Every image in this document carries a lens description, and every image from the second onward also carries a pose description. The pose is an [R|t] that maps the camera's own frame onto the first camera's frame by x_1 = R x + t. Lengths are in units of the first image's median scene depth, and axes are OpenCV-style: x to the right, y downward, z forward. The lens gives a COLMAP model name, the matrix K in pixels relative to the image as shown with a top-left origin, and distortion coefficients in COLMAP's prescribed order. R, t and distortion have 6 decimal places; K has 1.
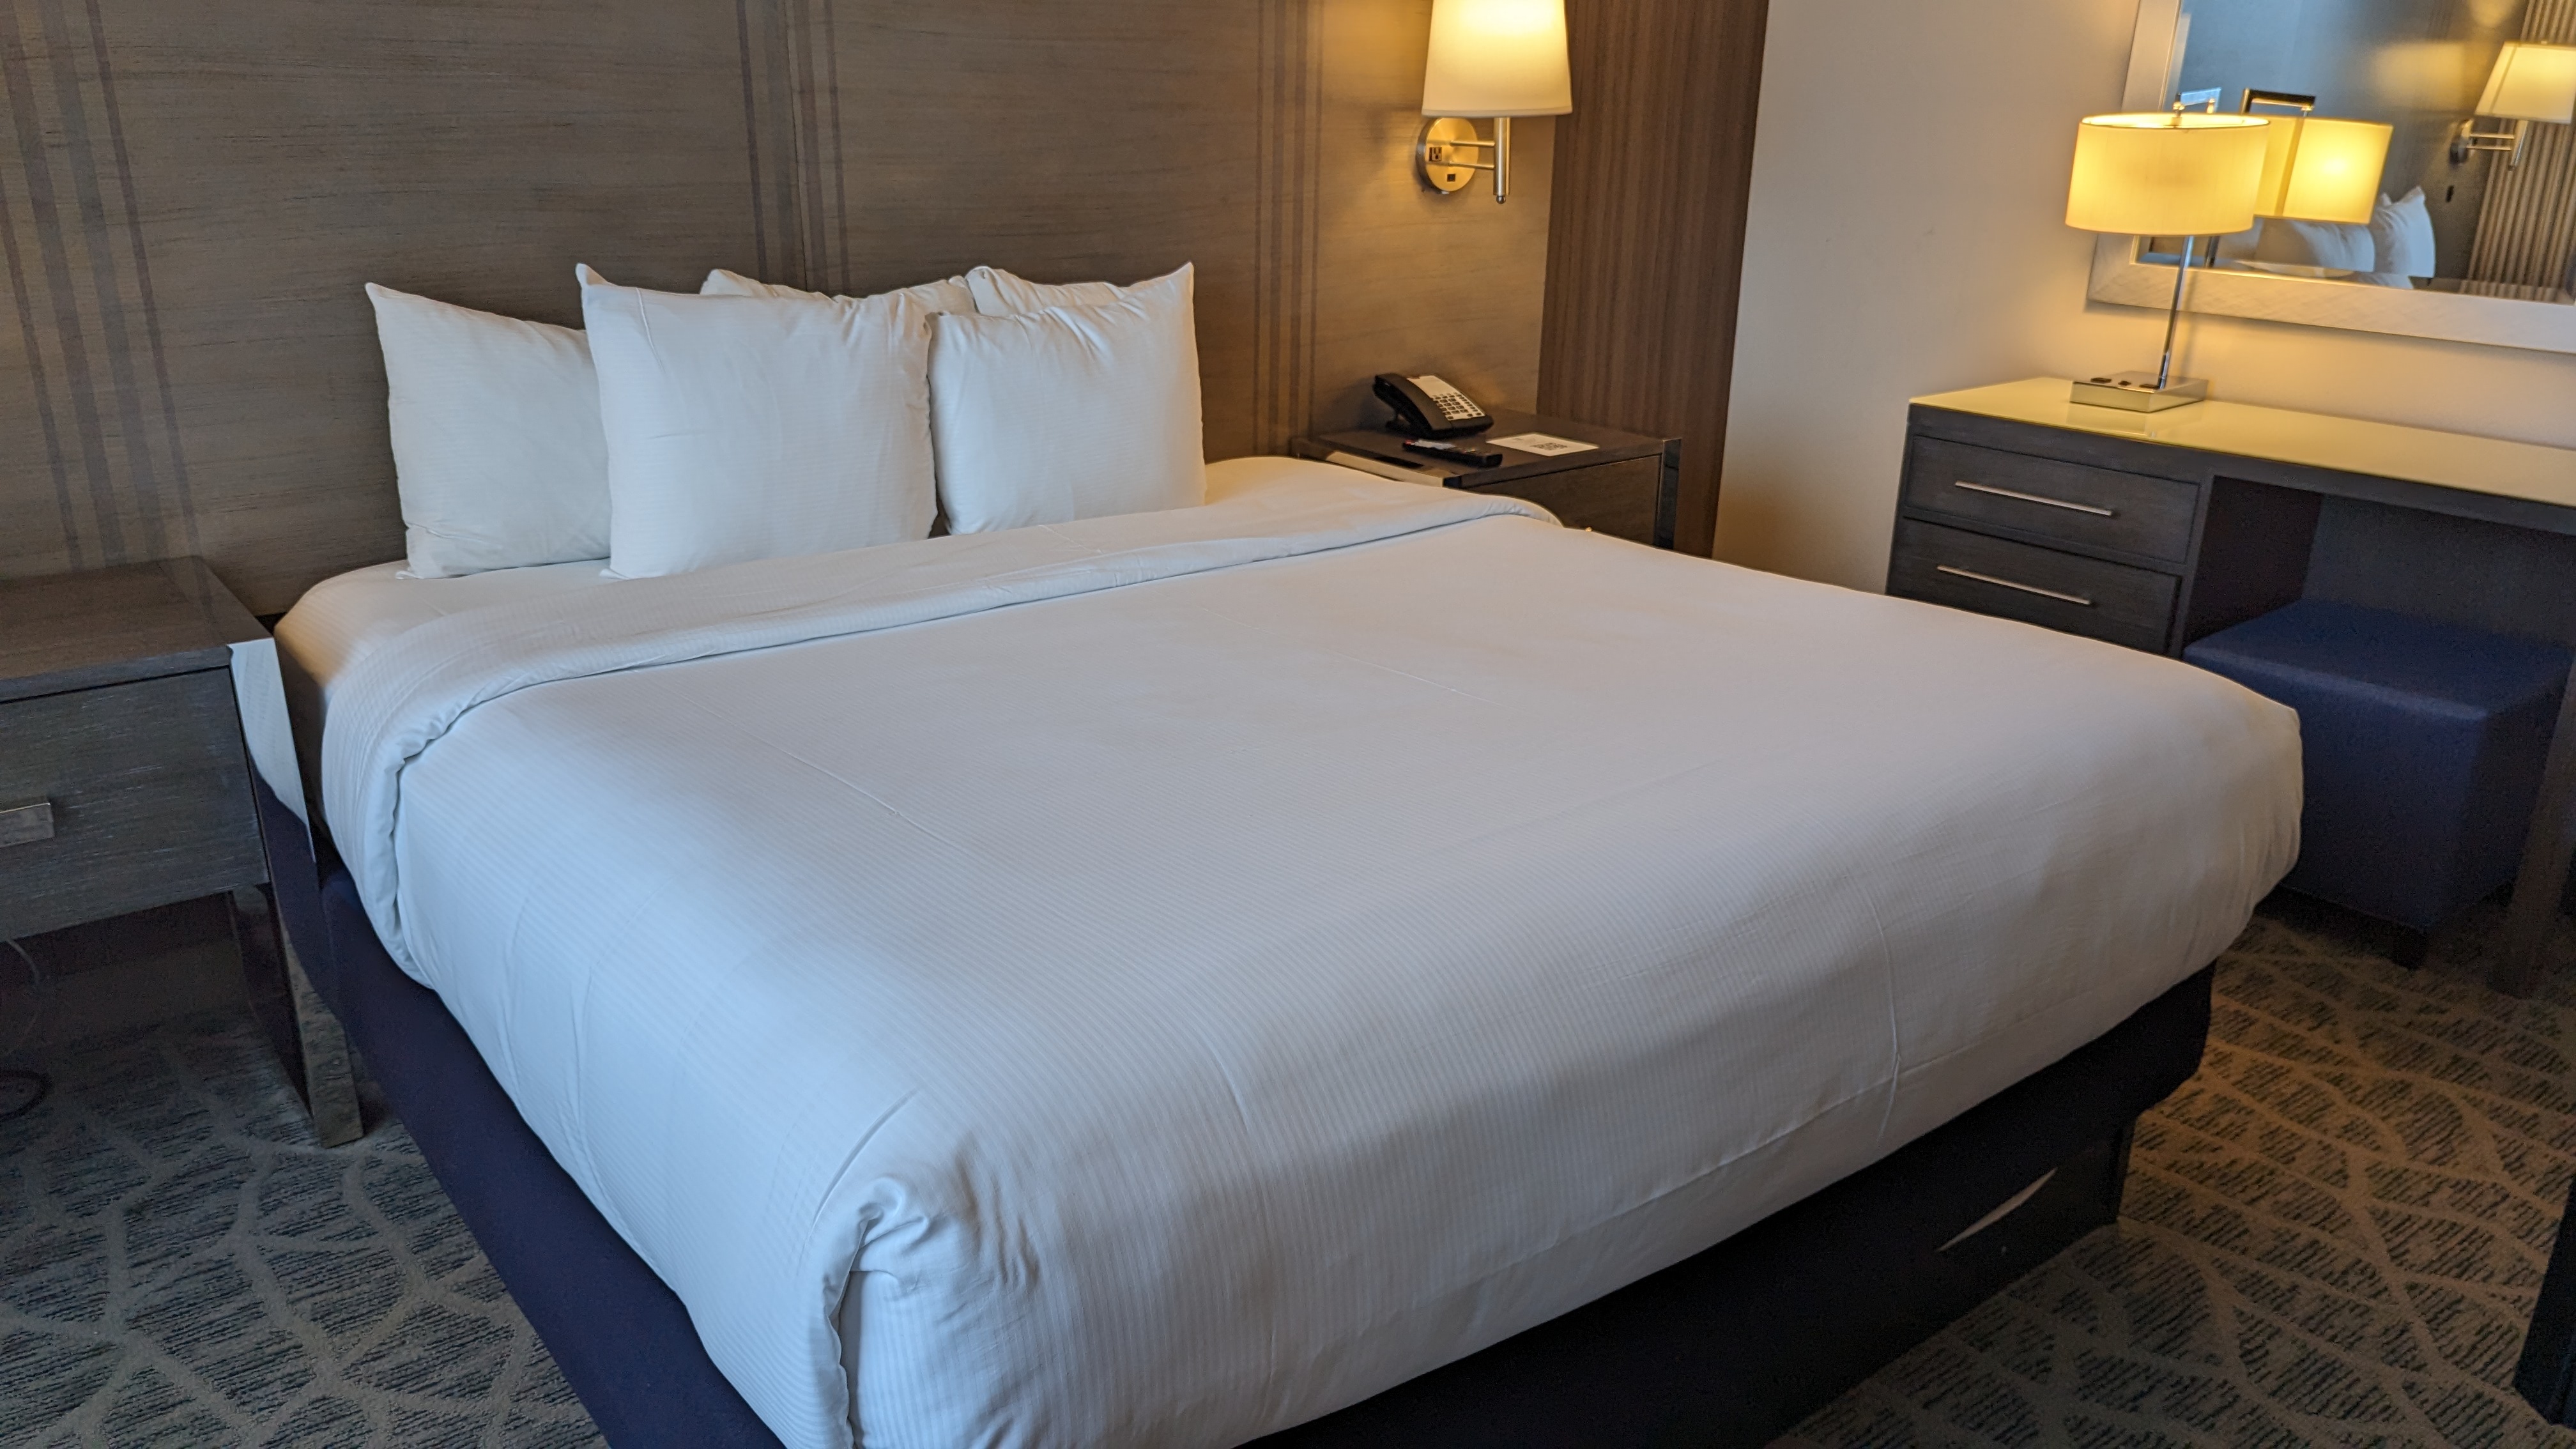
lens RADIAL K [[1848.4, 0, 1288.1], [0, 1848.4, 734.9], [0, 0, 1]] dist [0.043545, -0.011646]
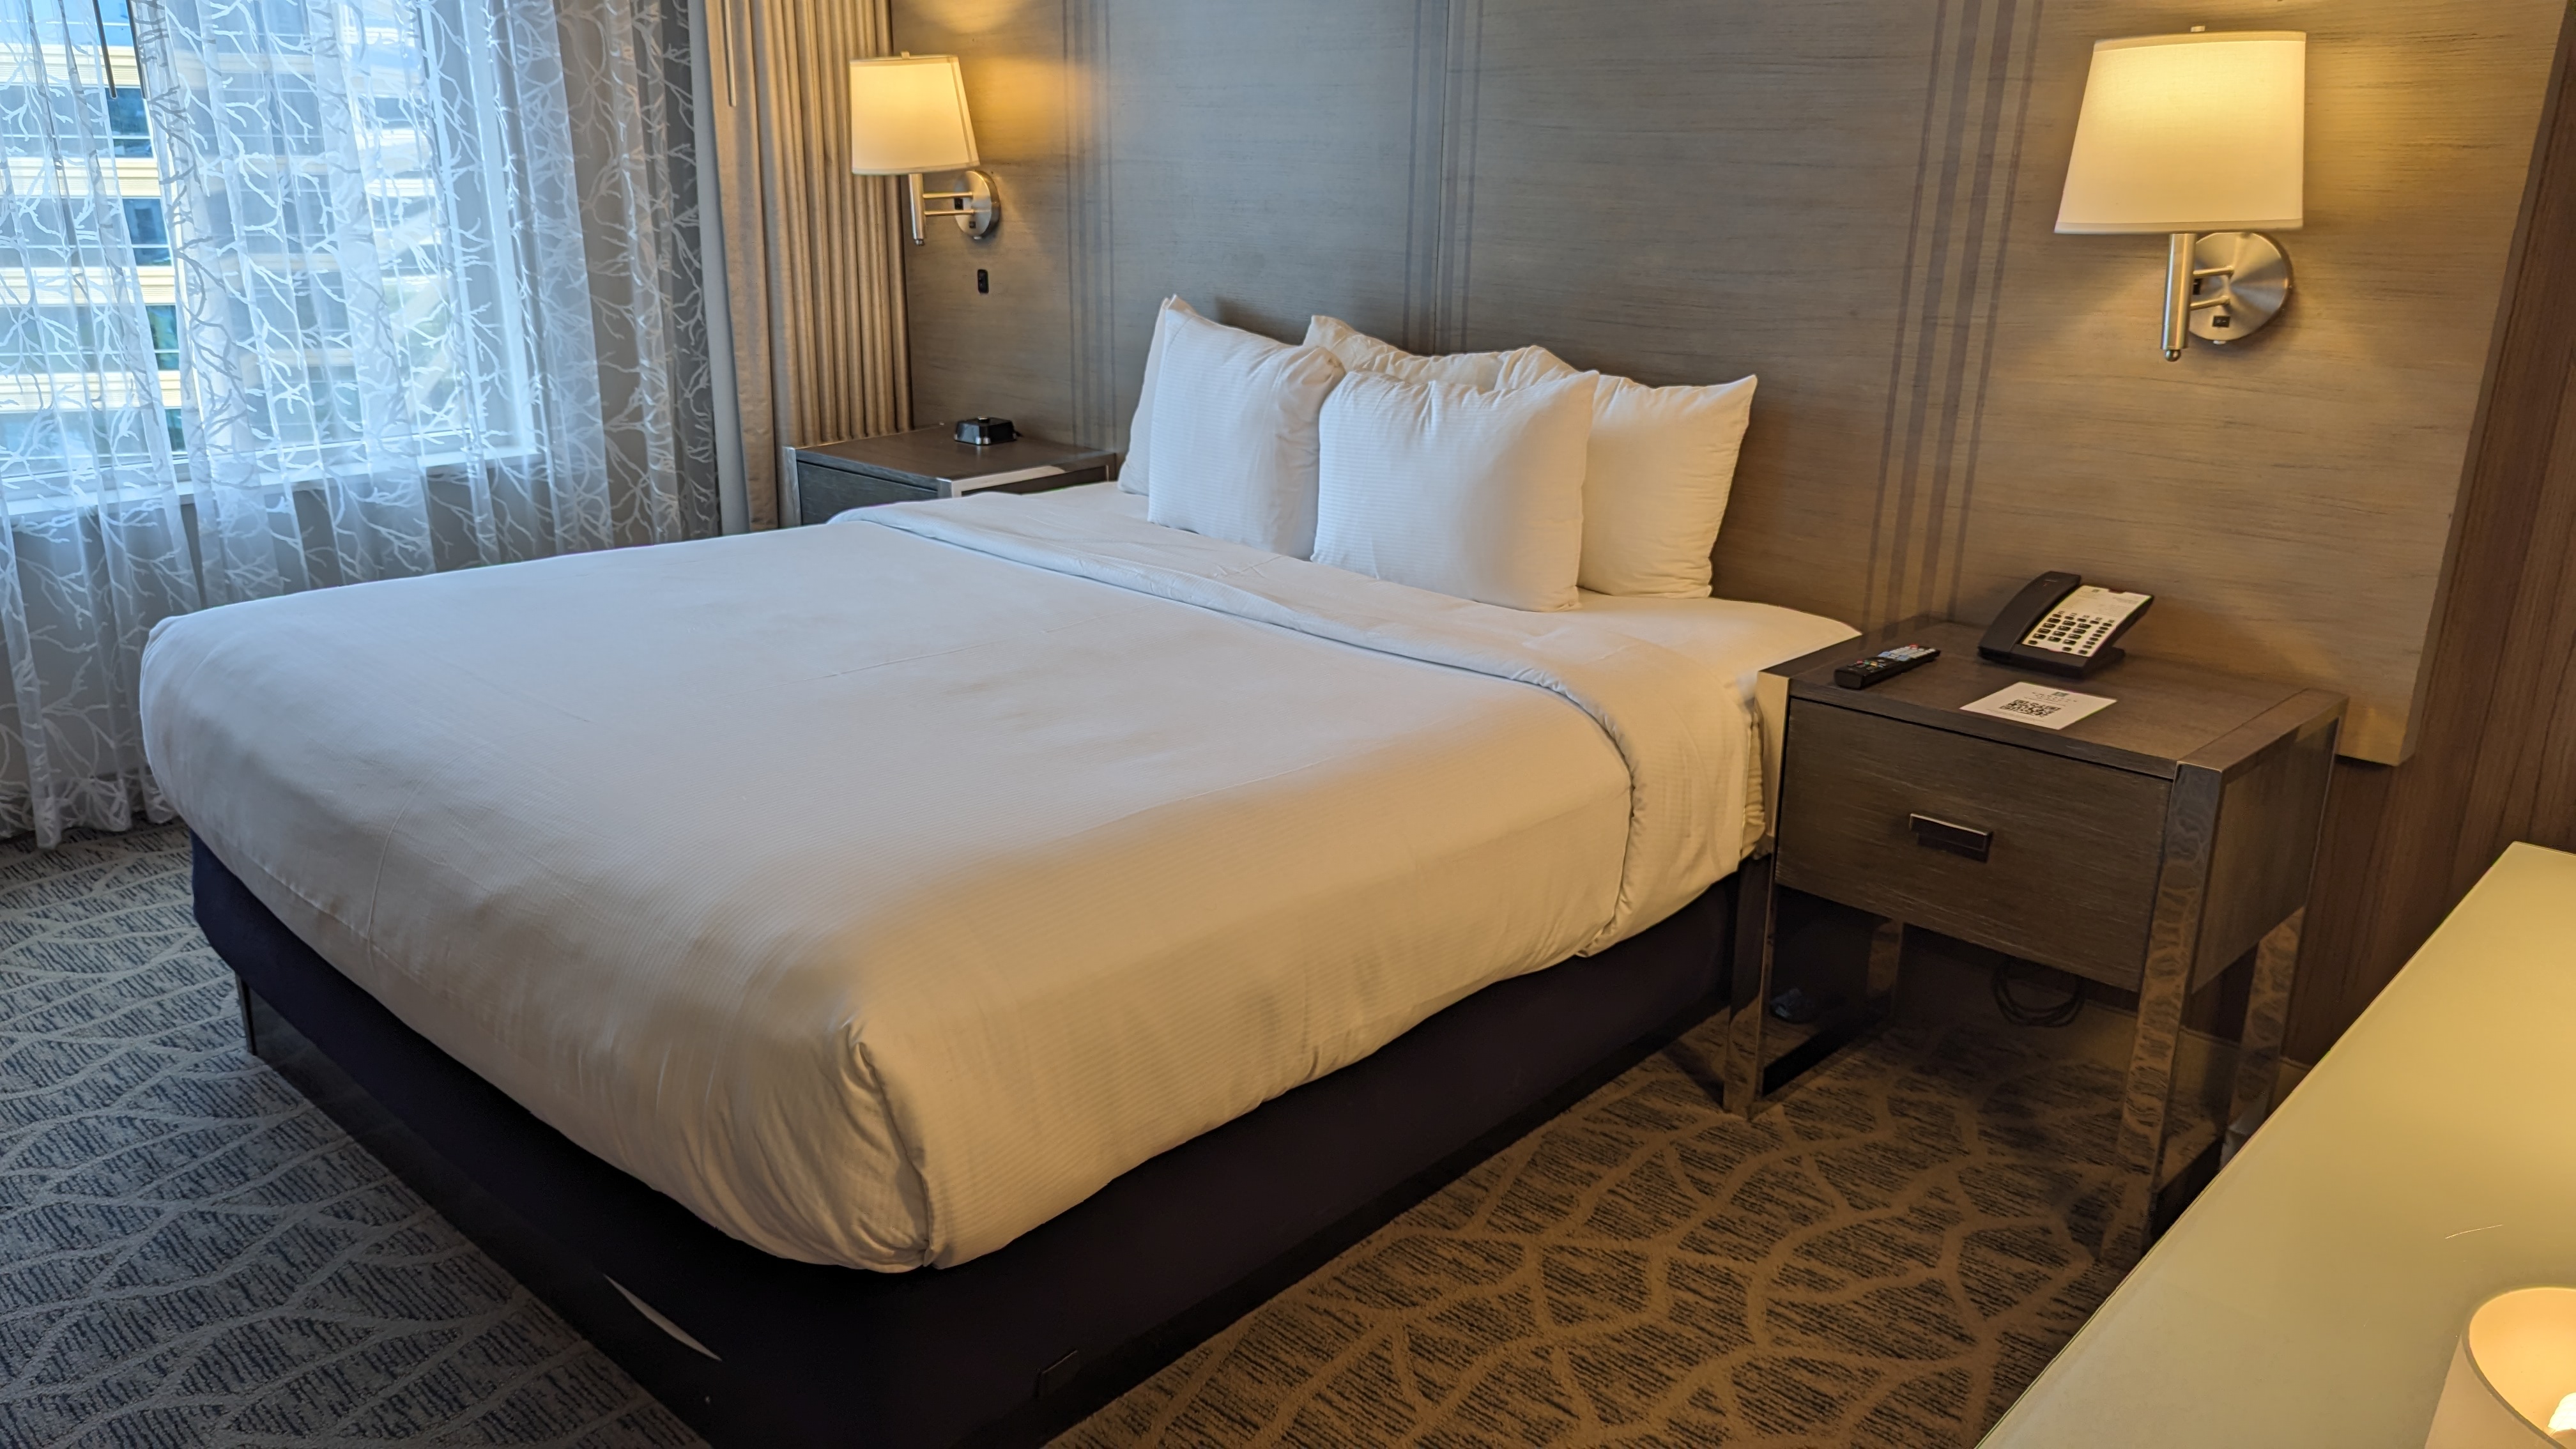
lens RADIAL K [[1848.4, 0, 1282.7], [0, 1848.4, 719.7], [0, 0, 1]] dist [0.043545, -0.011646]
pose [[0.163294, 0.290898, -0.942716, 0.930343], [-0.340783, 0.913358, 0.222810, -0.263634], [0.925852, 0.284878, 0.248279, 0.722461]]
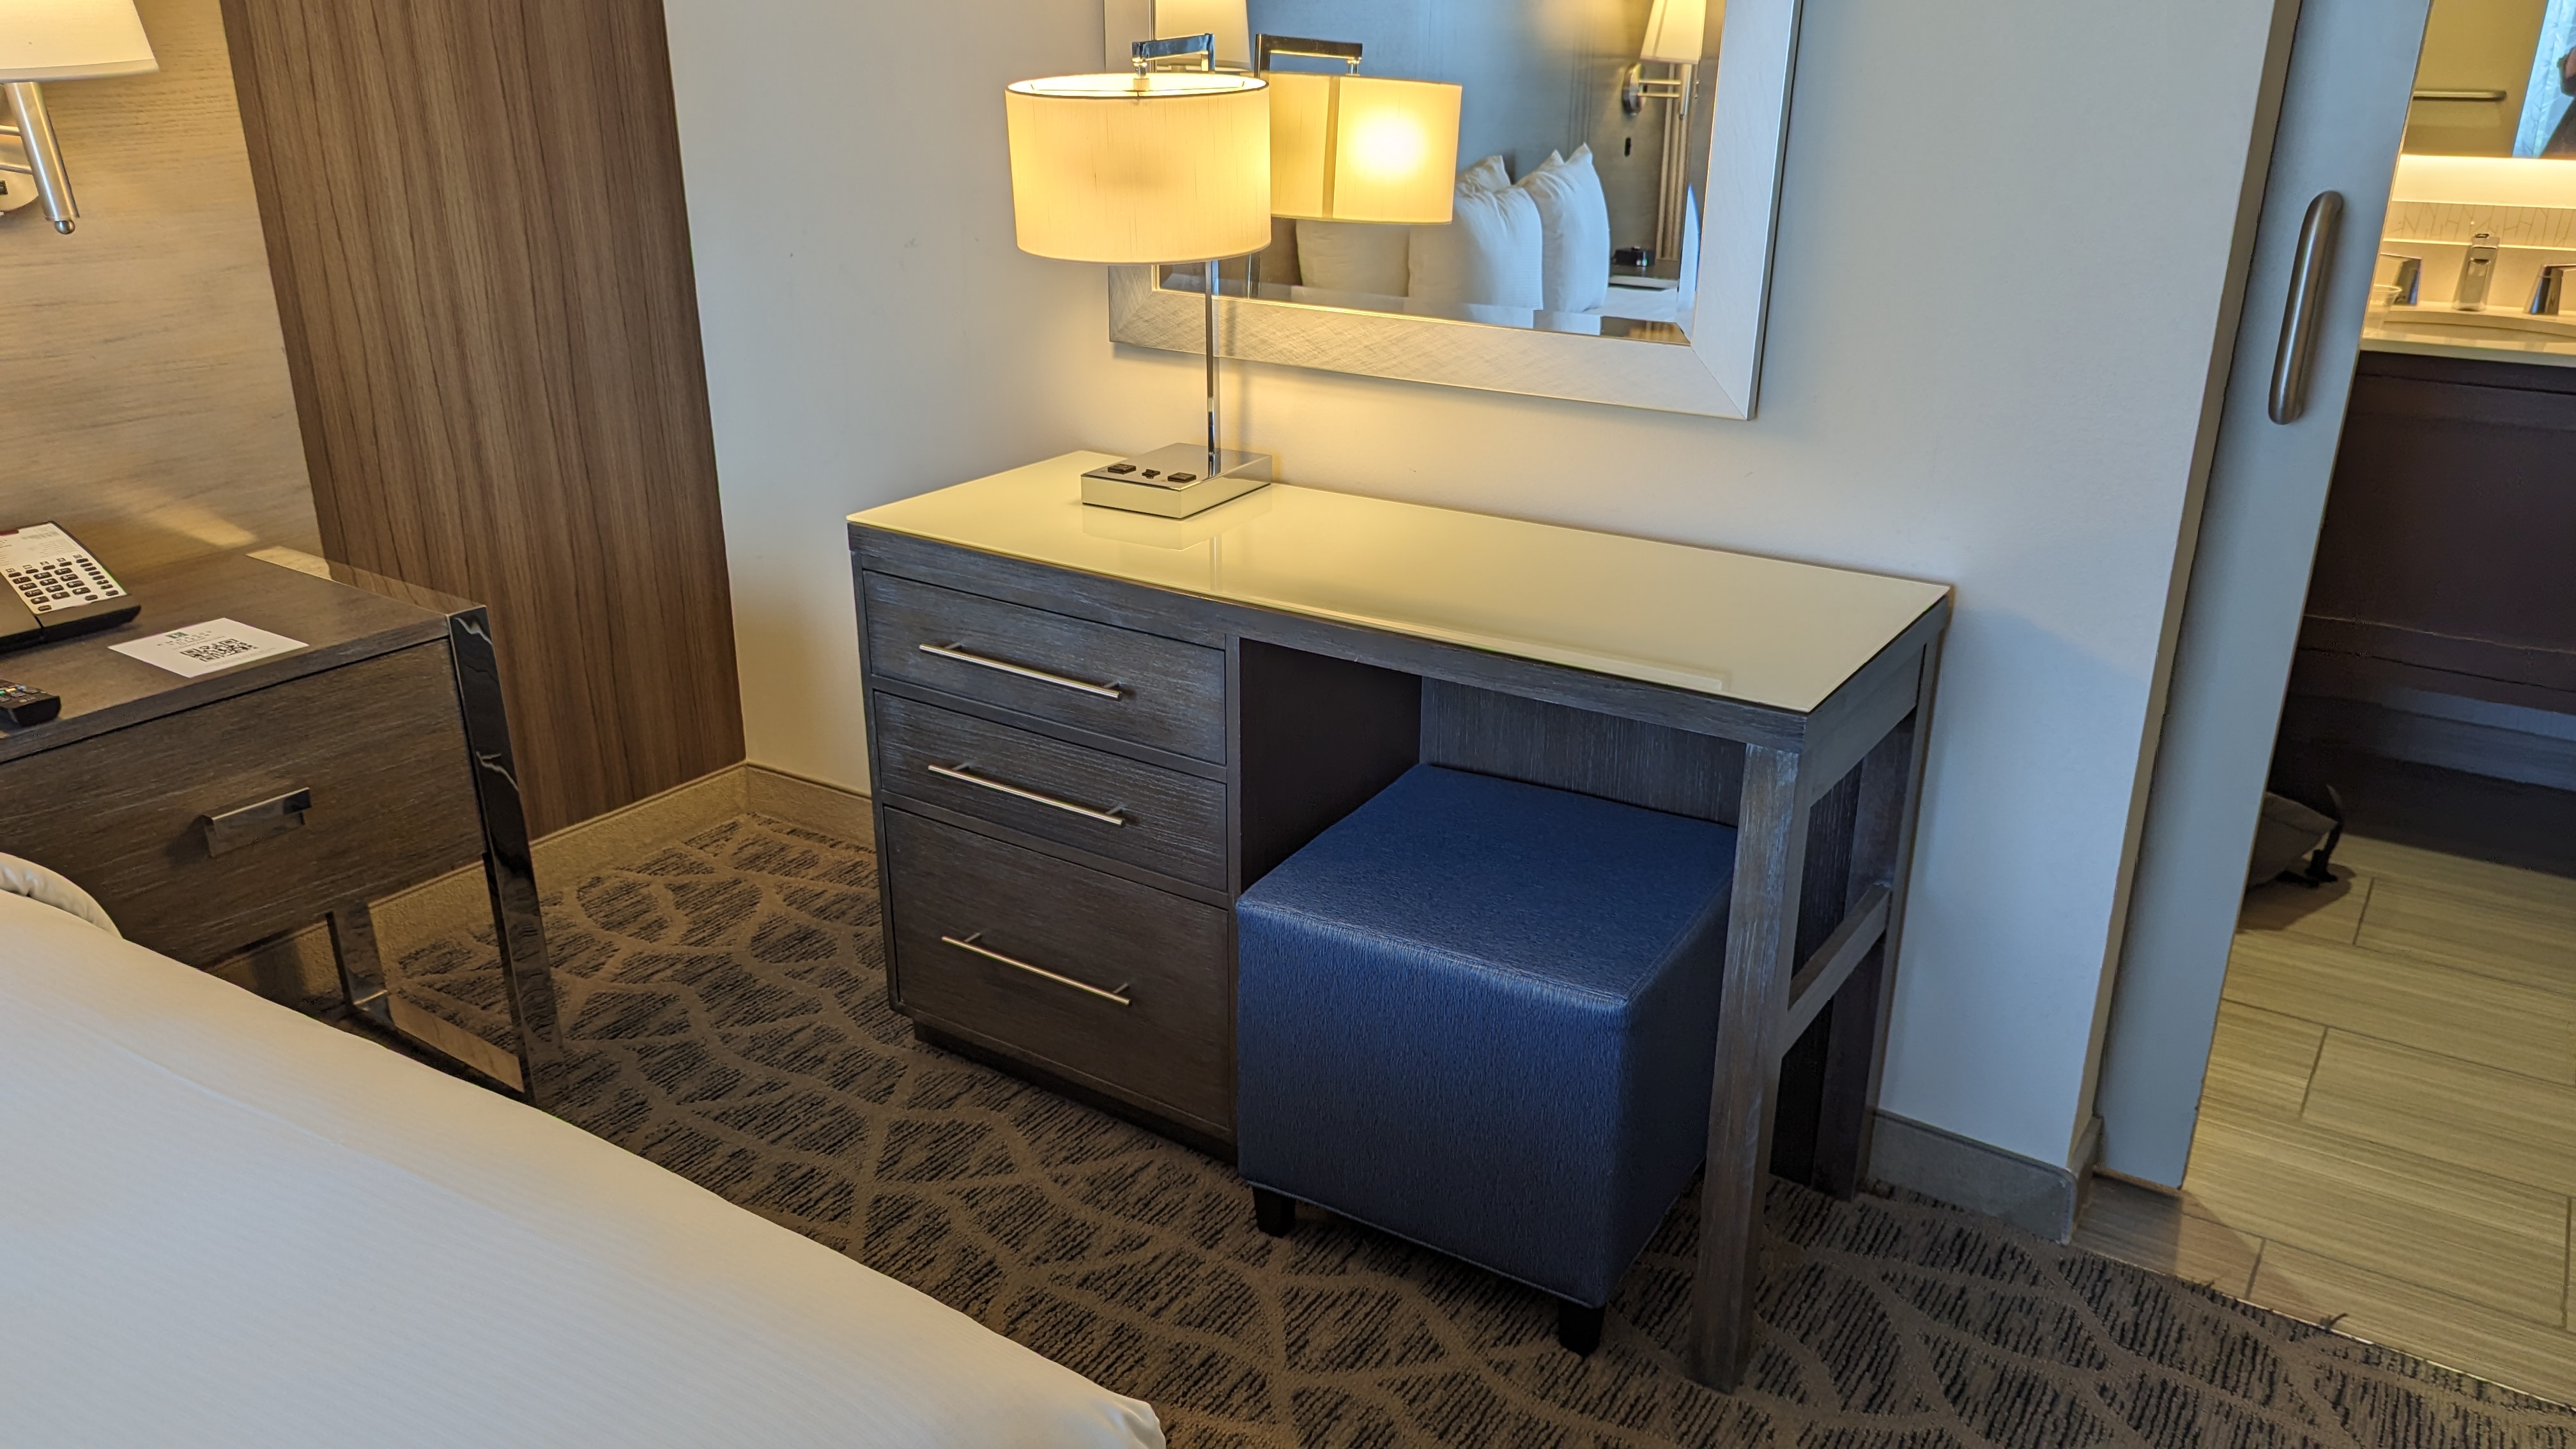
lens RADIAL K [[1848.4, 0, 1286.5], [0, 1848.4, 721.0], [0, 0, 1]] dist [0.043545, -0.011646]
pose [[0.946586, -0.122732, 0.298180, 0.268263], [0.116091, 0.992435, 0.039956, -0.113761], [-0.300828, -0.003206, 0.953673, 0.326784]]
